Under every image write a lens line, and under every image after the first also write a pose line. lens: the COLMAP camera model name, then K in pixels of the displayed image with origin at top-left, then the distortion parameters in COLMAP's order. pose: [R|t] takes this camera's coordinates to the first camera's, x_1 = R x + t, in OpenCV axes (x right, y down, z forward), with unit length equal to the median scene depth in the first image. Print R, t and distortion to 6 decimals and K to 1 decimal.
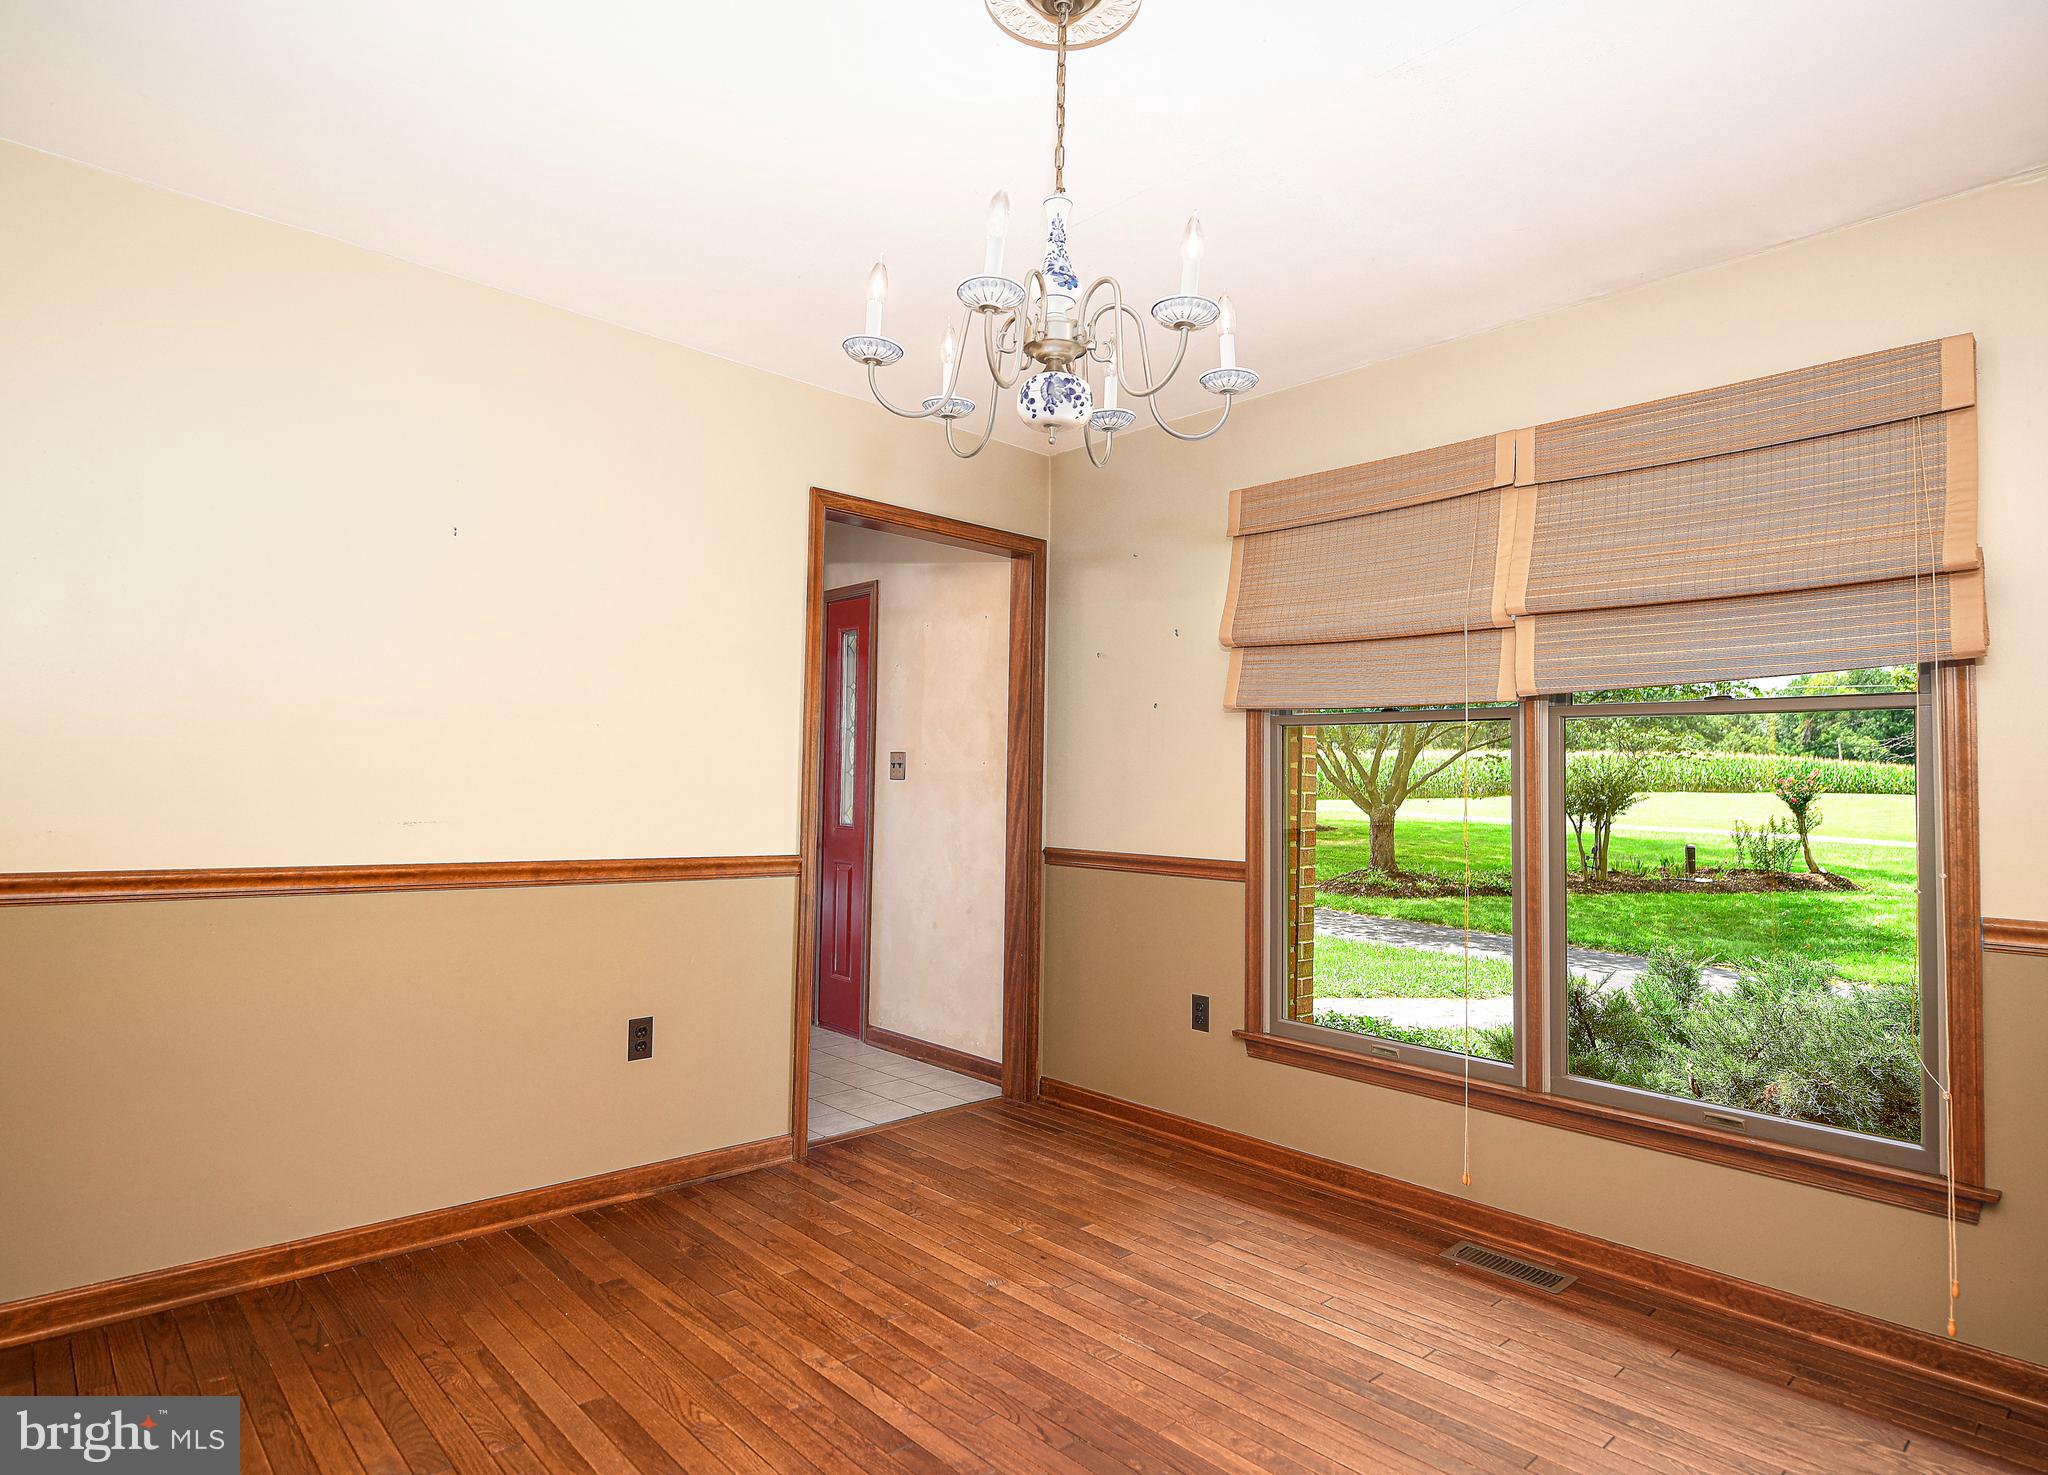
lens RADIAL K [[1139.9, 0, 1024.0], [0, 1139.9, 737.5], [0, 0, 1]] dist [-0.002888, -0.000329]
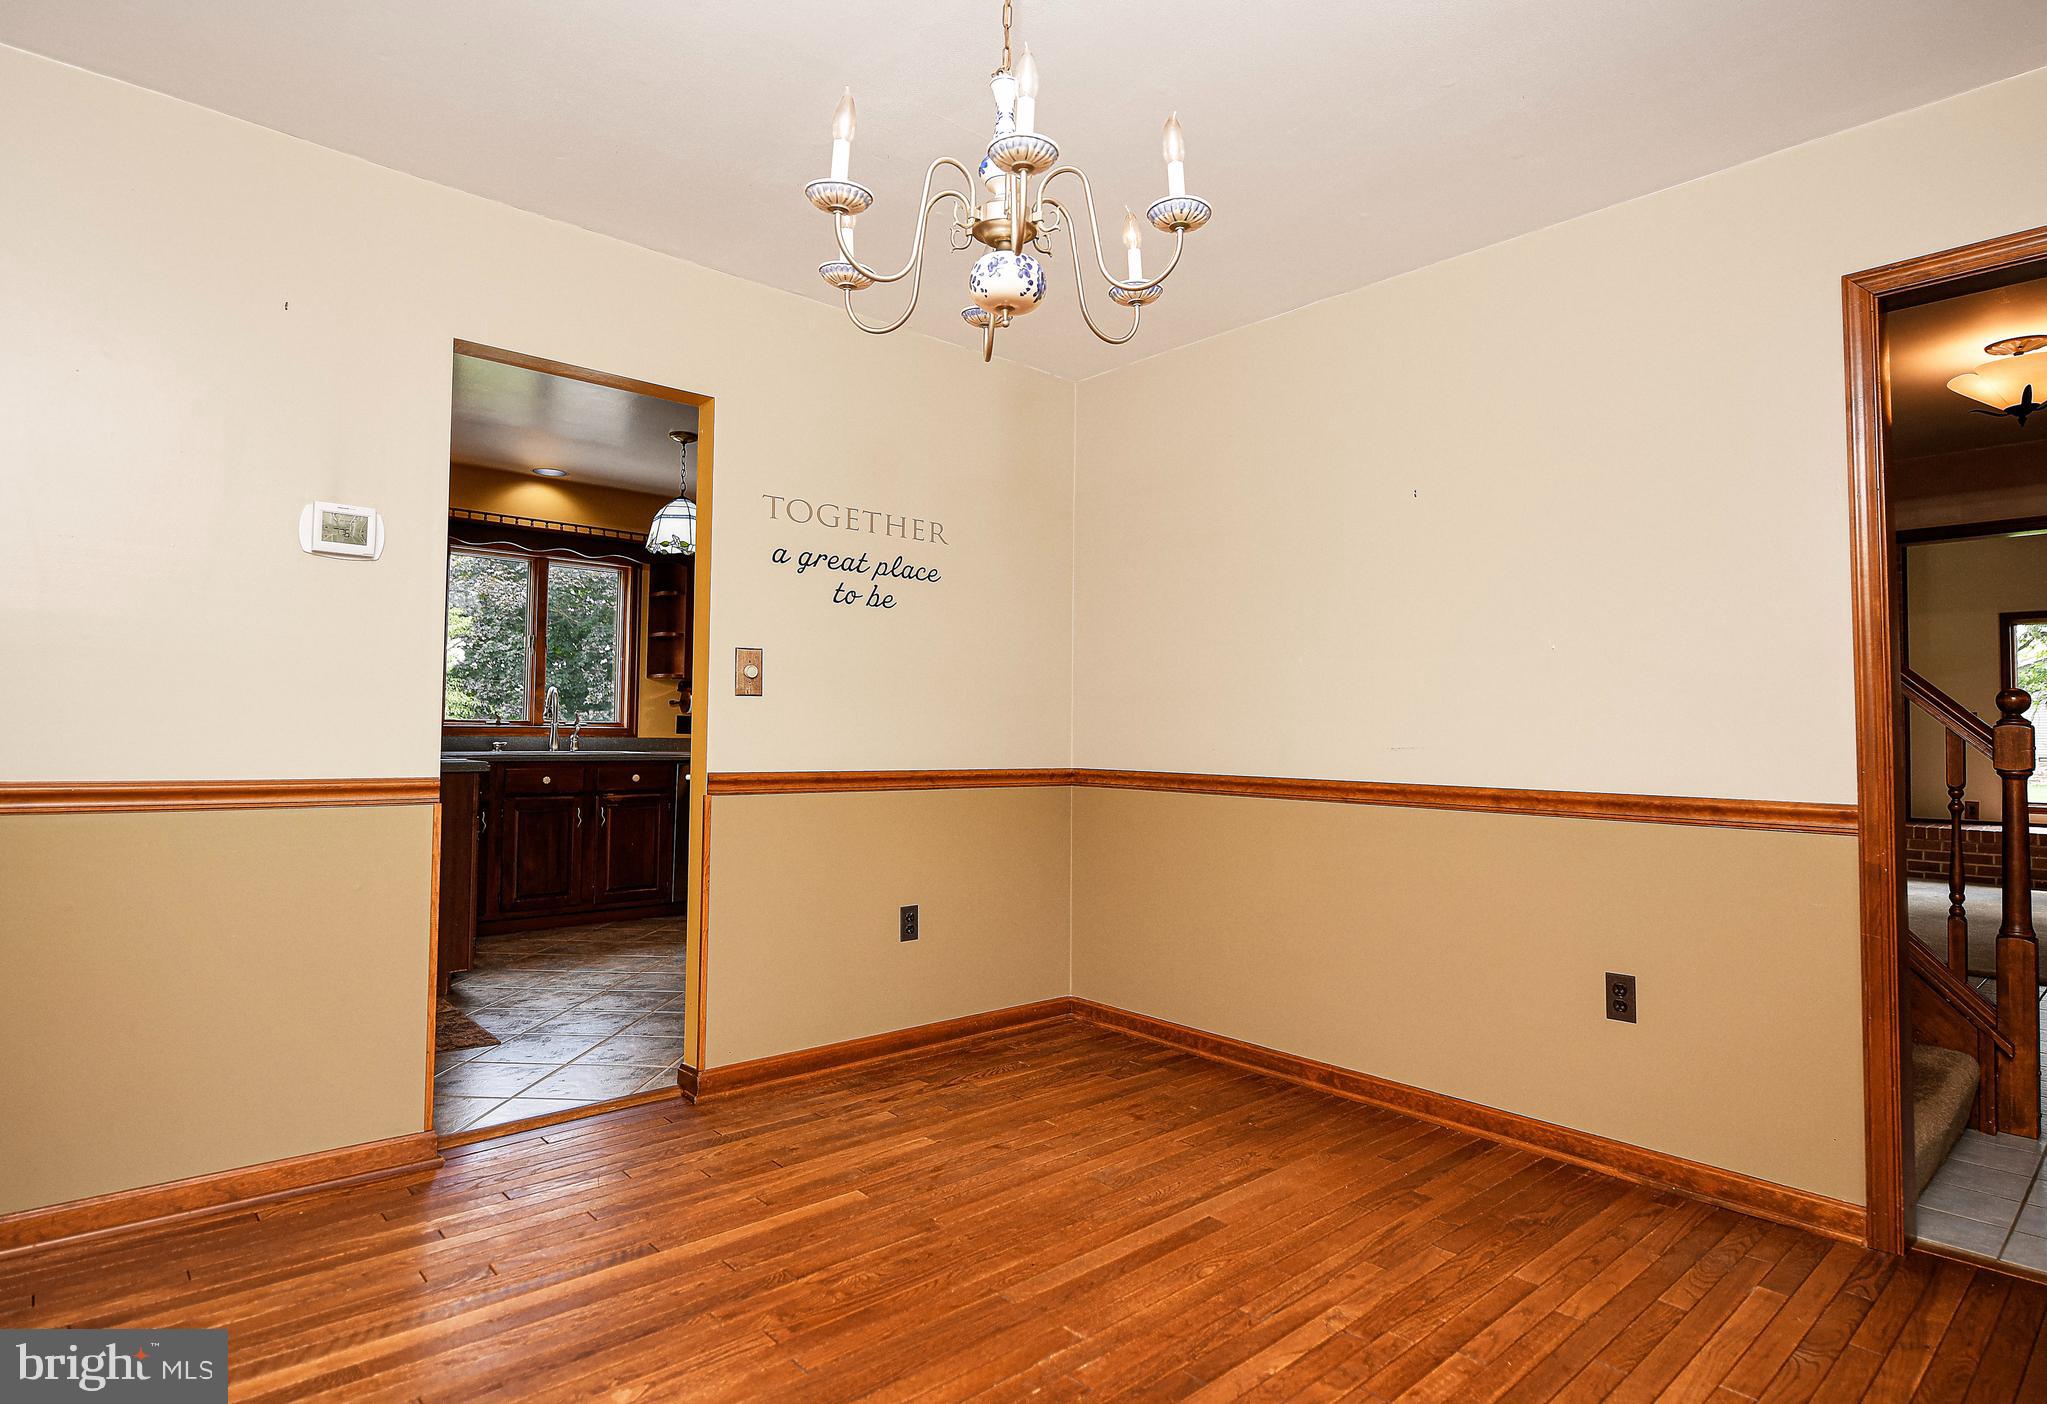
lens RADIAL K [[1083.4, 0, 1023.5], [0, 1083.4, 702.0], [0, 0, 1]] dist [-0.001819, -0.001583]
pose [[-0.013595, -0.048883, -0.998712, 0.569861], [0.032364, 0.998259, -0.049301, 0.067658], [0.999384, -0.032992, -0.011989, 0.607922]]
